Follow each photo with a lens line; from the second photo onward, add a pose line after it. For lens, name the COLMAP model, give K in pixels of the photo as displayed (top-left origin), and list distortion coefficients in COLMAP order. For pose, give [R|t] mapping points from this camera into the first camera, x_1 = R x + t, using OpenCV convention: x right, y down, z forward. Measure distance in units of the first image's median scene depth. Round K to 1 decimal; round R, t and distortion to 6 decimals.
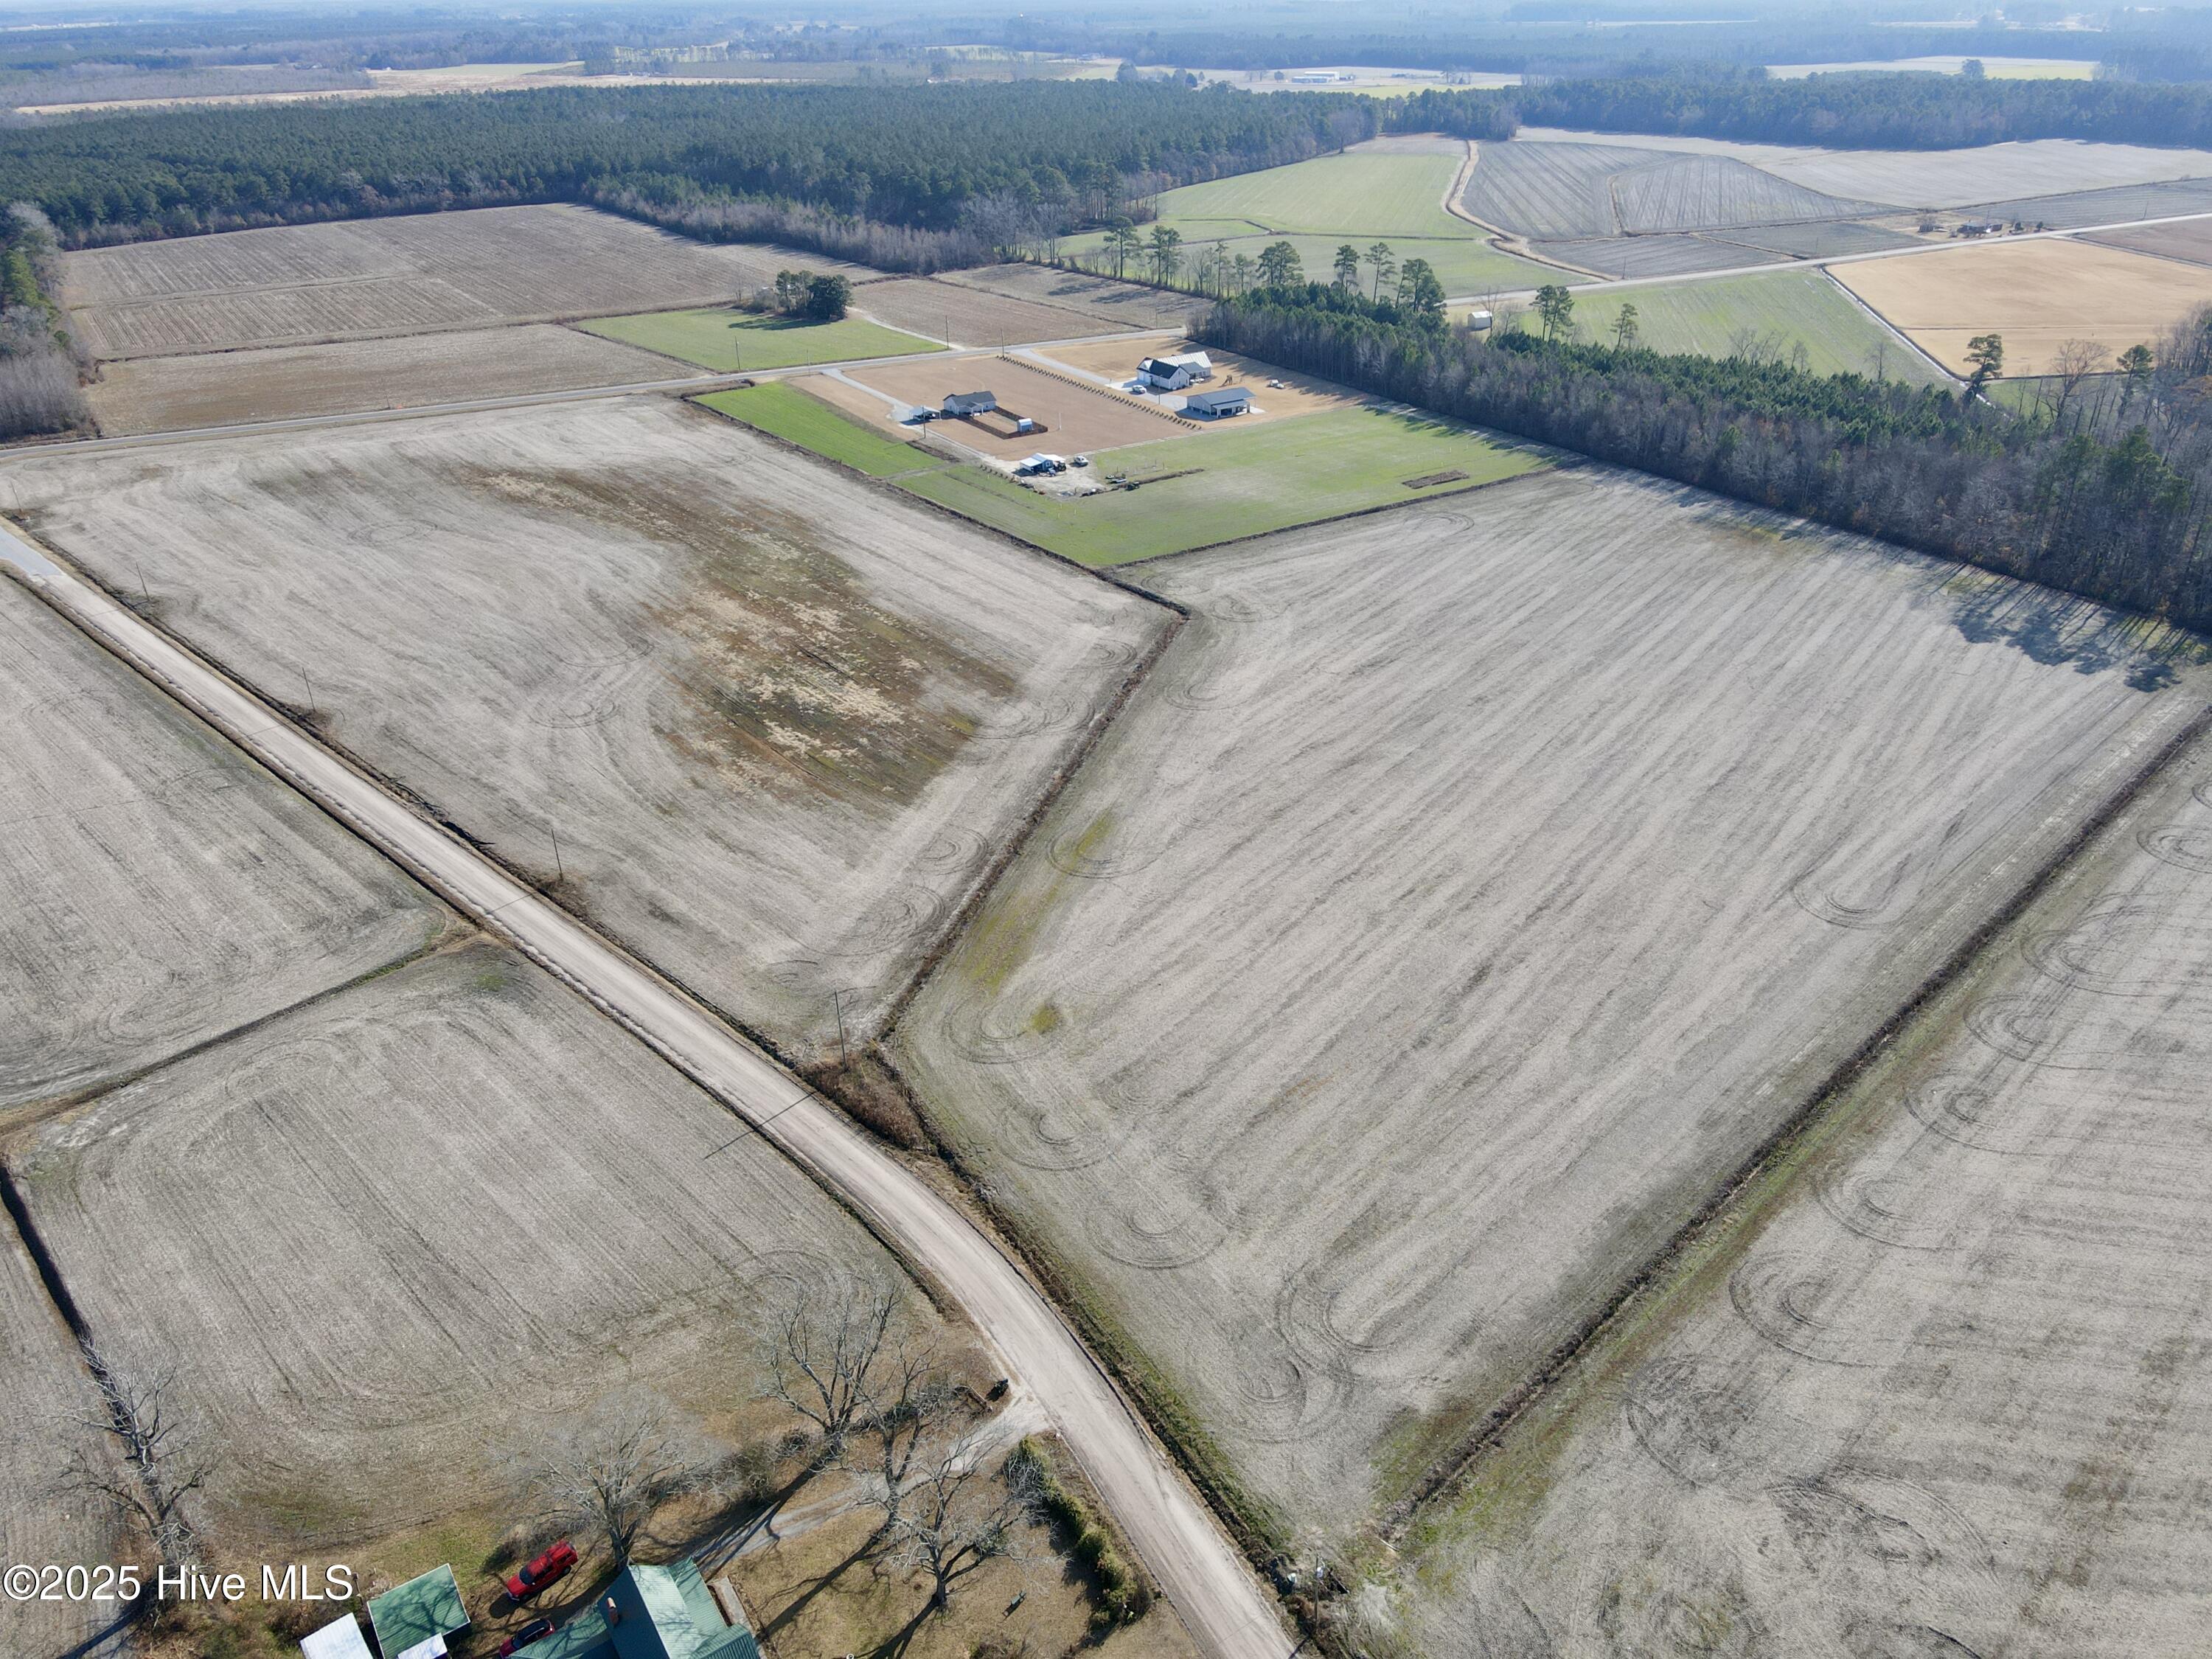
lens RADIAL K [[1609.2, 0, 1116.6], [0, 1609.2, 831.0], [0, 0, 1]] dist [0.014300, 0.003626]
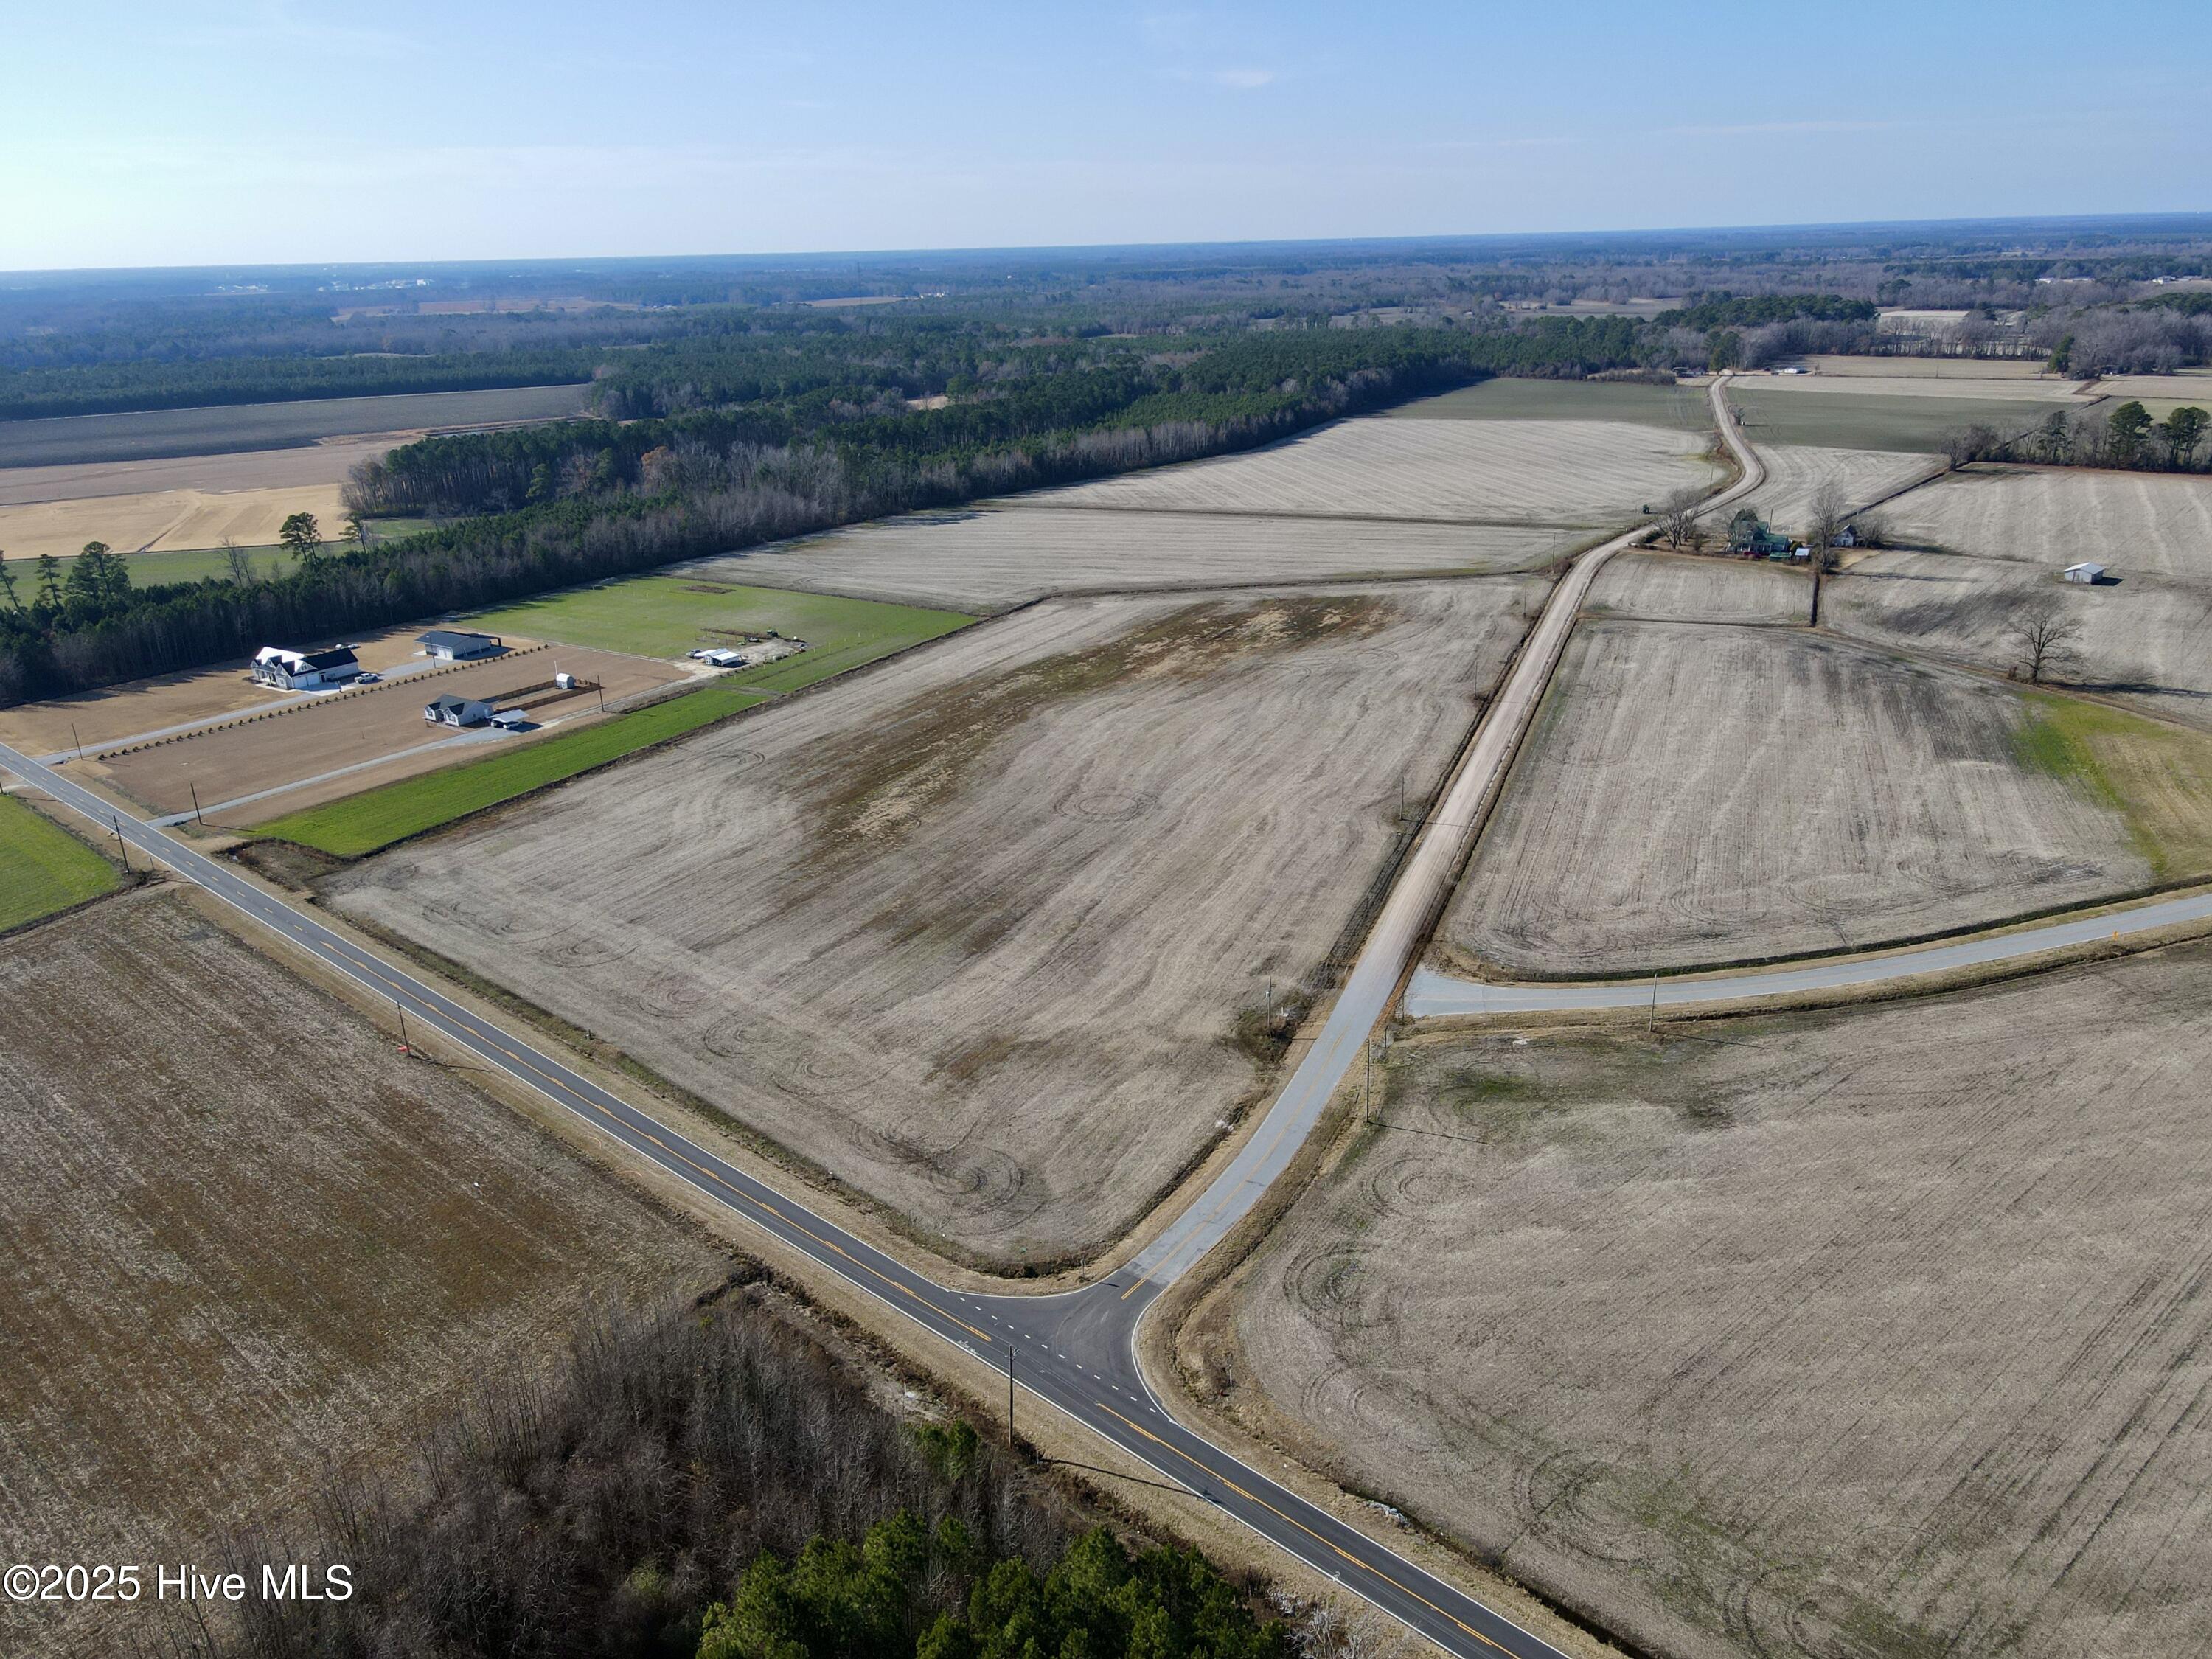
lens RADIAL K [[1609.2, 0, 1112.5], [0, 1609.2, 834.0], [0, 0, 1]] dist [0.014300, 0.003626]
pose [[-0.401202, -0.293452, 0.867711, -1.197075], [0.458143, 0.756005, 0.467505, -0.570212], [-0.793184, 0.585100, -0.168868, 1.177524]]
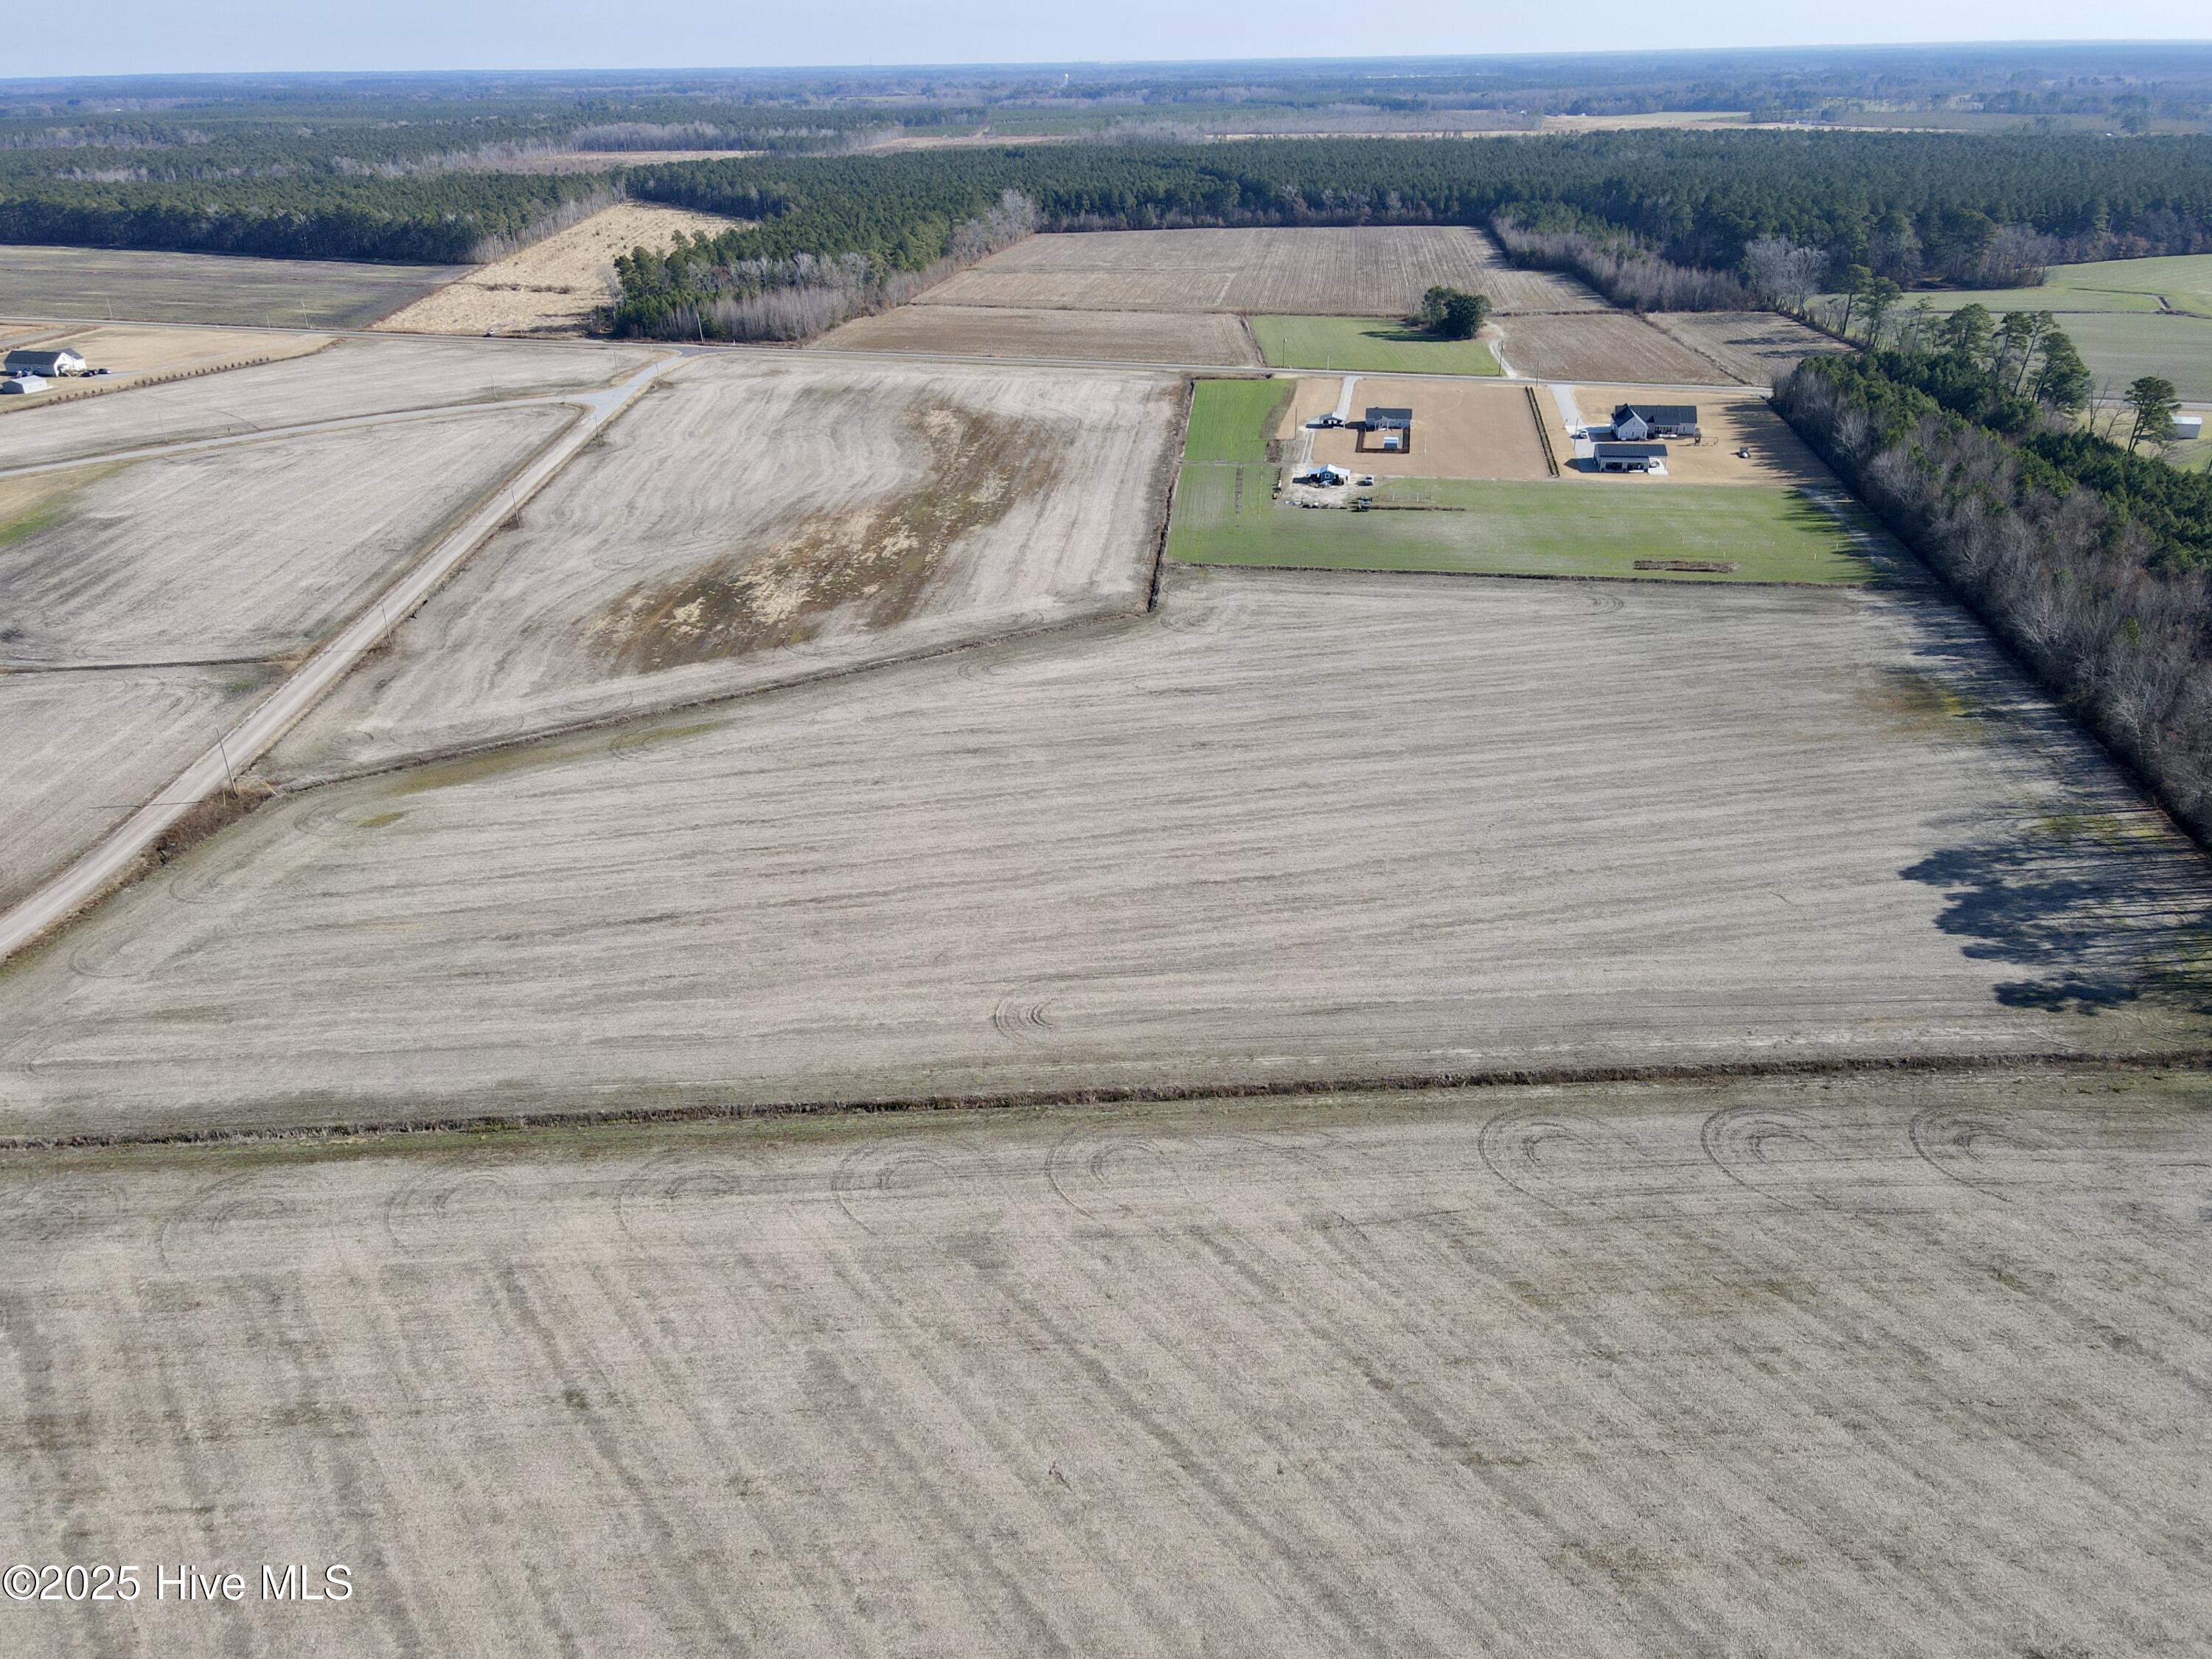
lens RADIAL K [[1609.2, 0, 1106.2], [0, 1609.2, 819.7], [0, 0, 1]] dist [0.014300, 0.003626]
pose [[0.743789, 0.290684, -0.601897, 0.559714], [-0.311790, 0.947400, 0.072252, -0.069279], [0.591240, 0.133925, 0.795298, 0.209588]]
